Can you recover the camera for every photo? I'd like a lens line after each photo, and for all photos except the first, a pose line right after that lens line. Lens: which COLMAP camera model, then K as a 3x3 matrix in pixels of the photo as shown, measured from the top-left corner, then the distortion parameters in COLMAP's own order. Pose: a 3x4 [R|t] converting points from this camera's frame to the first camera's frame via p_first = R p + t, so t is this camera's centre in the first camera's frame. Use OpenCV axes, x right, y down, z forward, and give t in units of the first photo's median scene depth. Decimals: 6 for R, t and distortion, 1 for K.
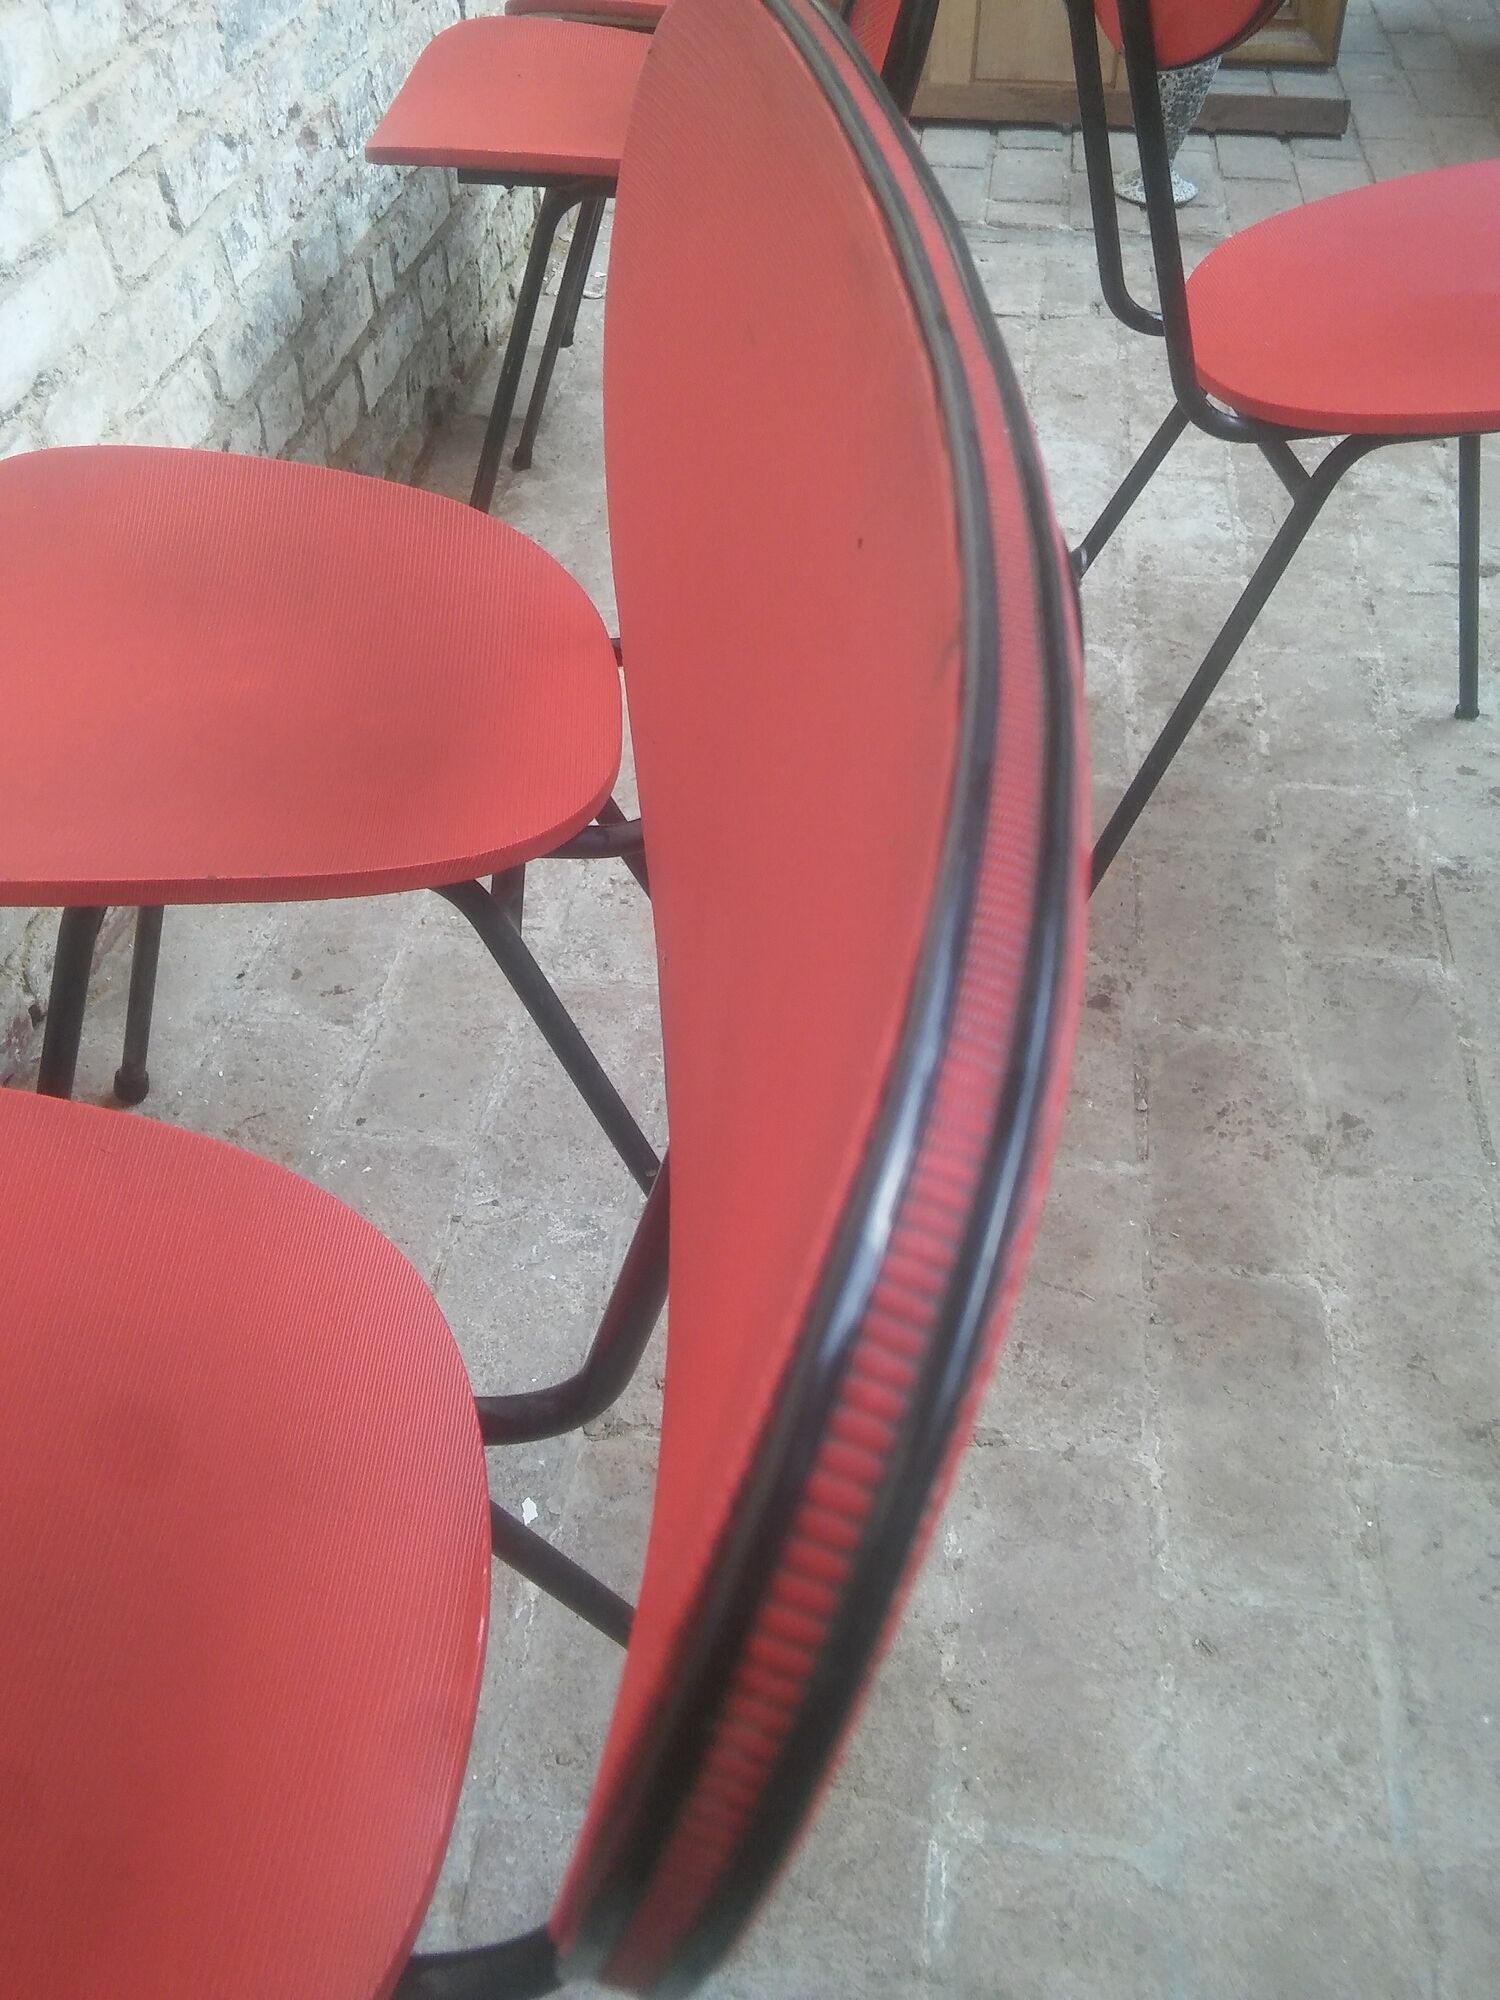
lens RADIAL K [[1772.9, 0, 751.9], [0, 1772.9, 1008.7], [0, 0, 1]] dist [0.082897, -0.153834]
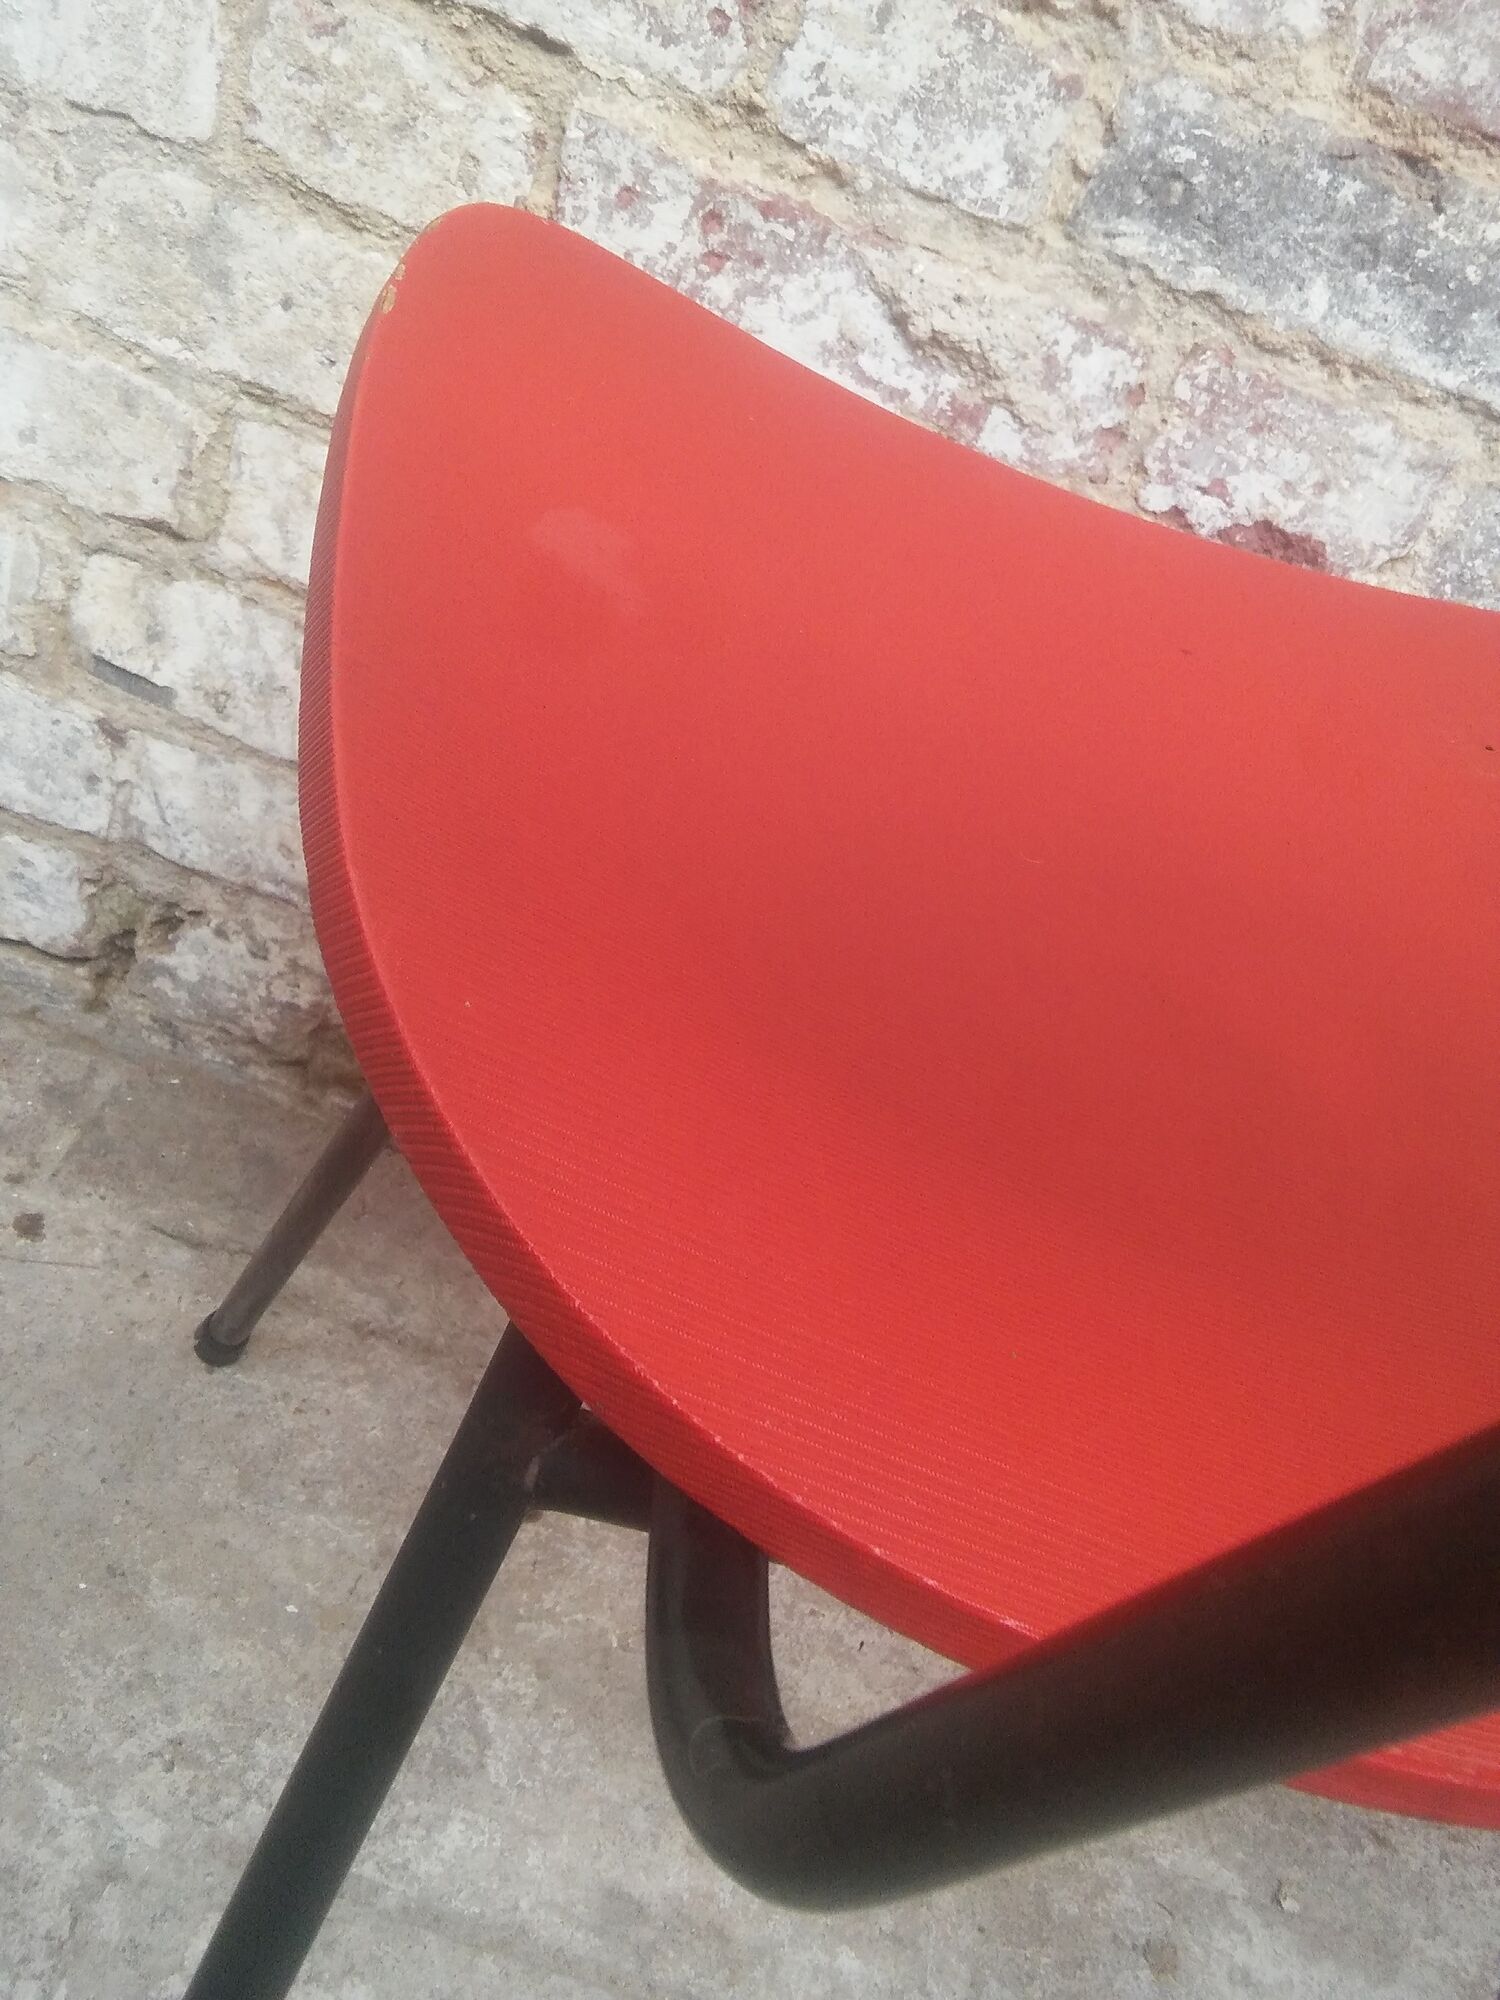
lens RADIAL K [[1772.9, 0, 745.9], [0, 1772.9, 998.3], [0, 0, 1]] dist [0.082897, -0.153834]
pose [[-0.030829, 0.600424, -0.799088, 0.155152], [-0.879270, 0.363896, 0.307349, -0.605603], [0.475325, 0.712089, 0.516716, 1.021573]]
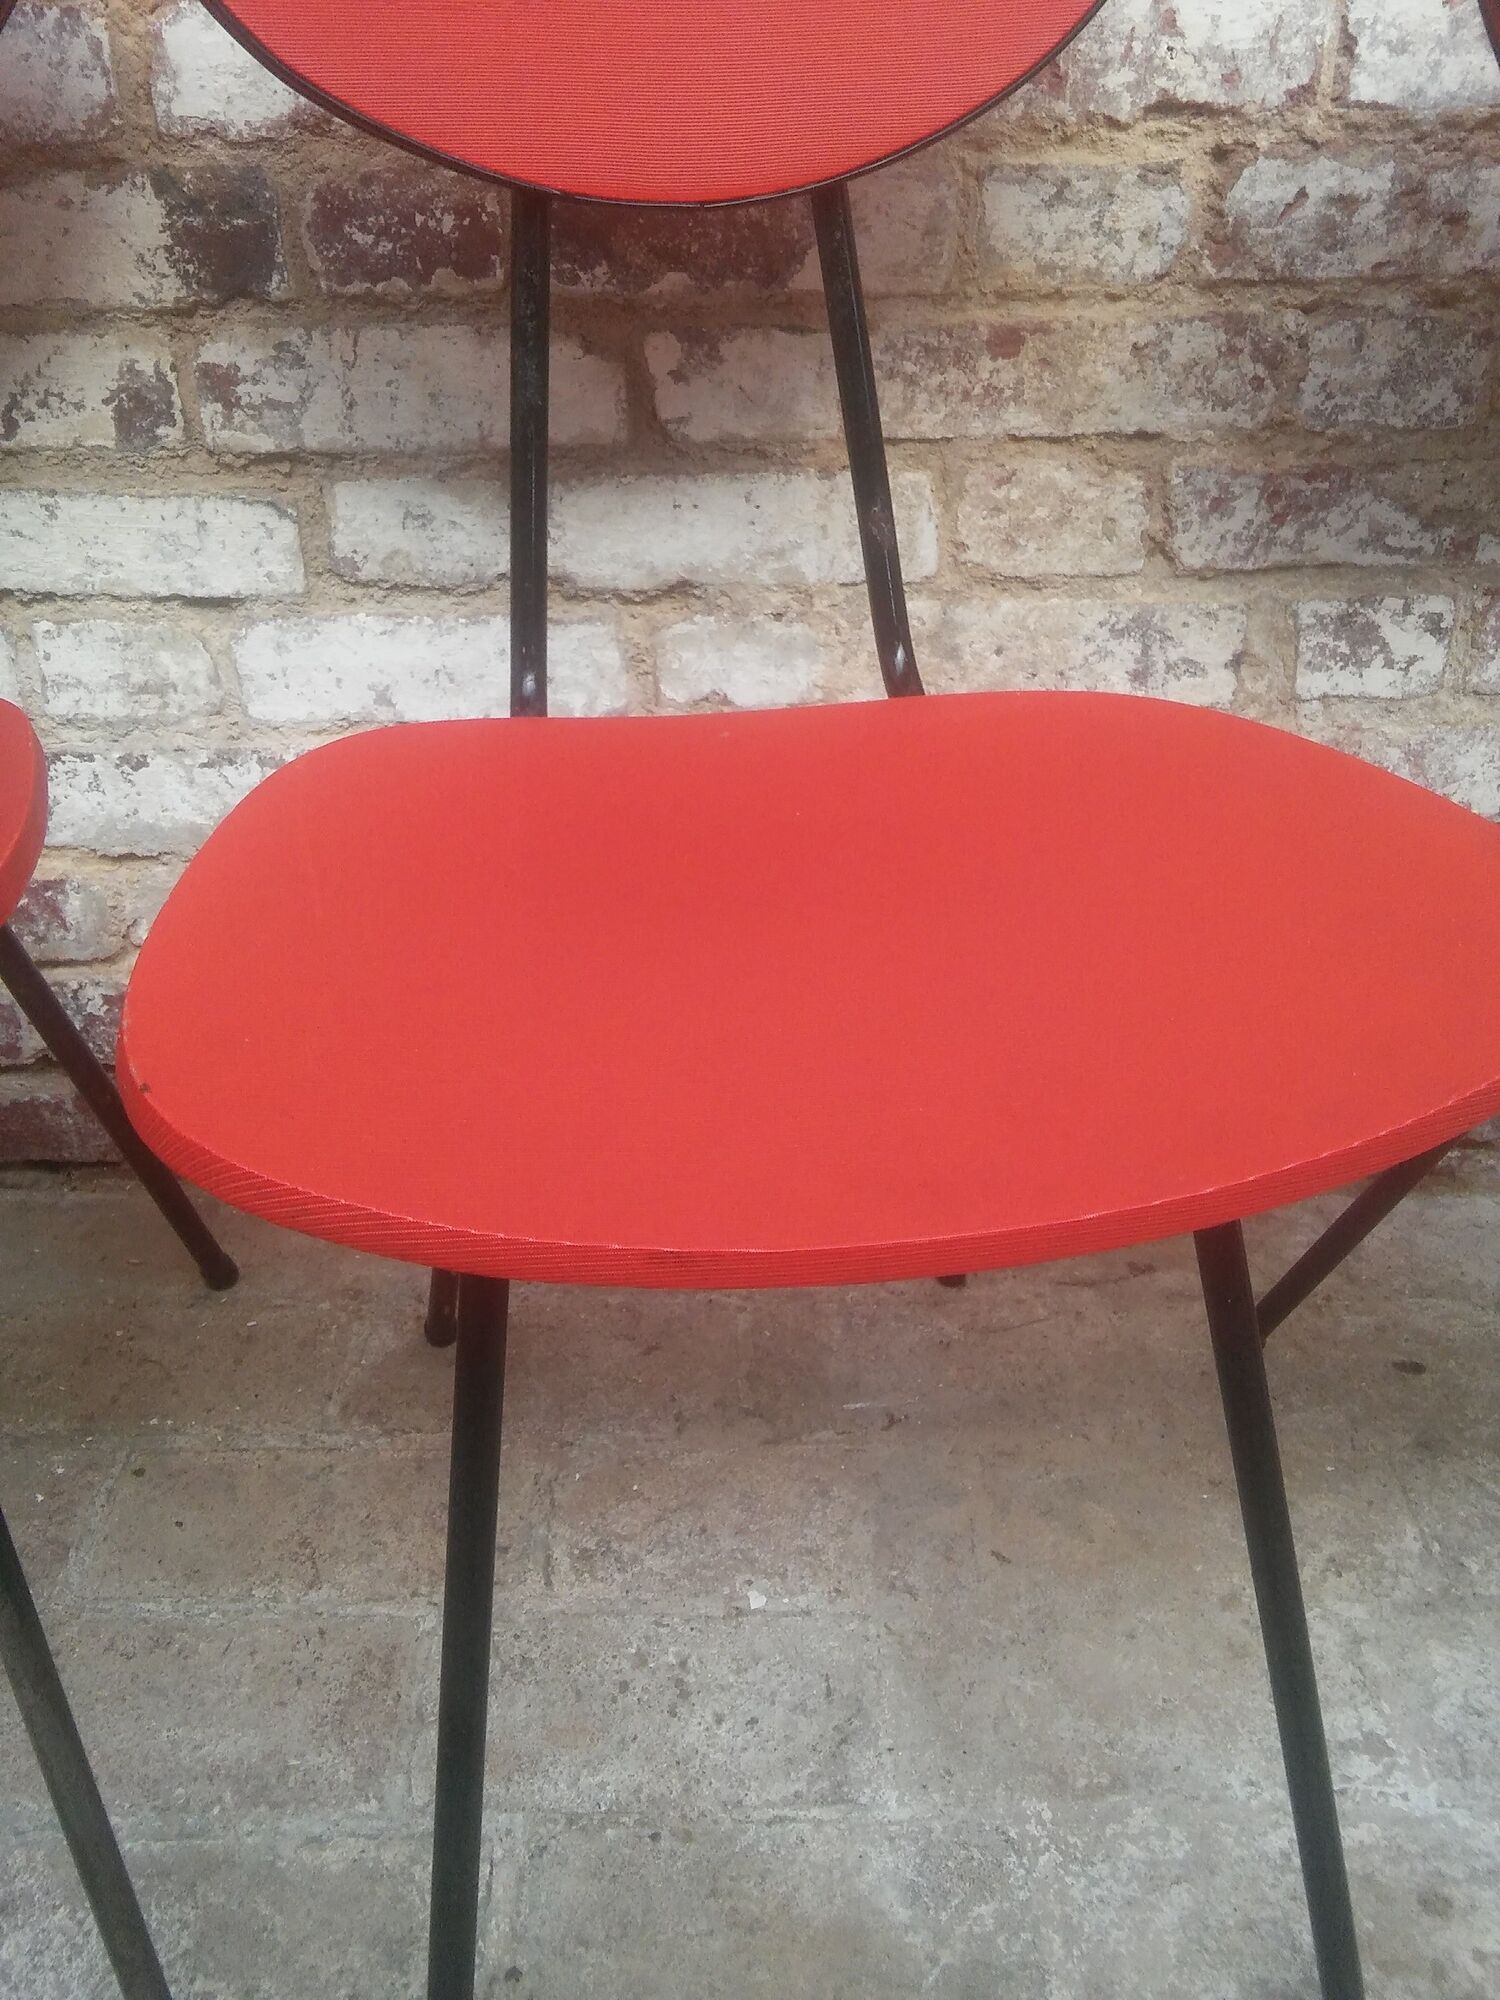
lens RADIAL K [[1772.9, 0, 741.6], [0, 1772.9, 1002.6], [0, 0, 1]] dist [0.082897, -0.153834]
pose [[0.146081, 0.528021, -0.836573, 0.340121], [-0.667106, 0.677020, 0.310827, -0.469380], [0.730499, 0.512677, 0.451146, 0.733896]]
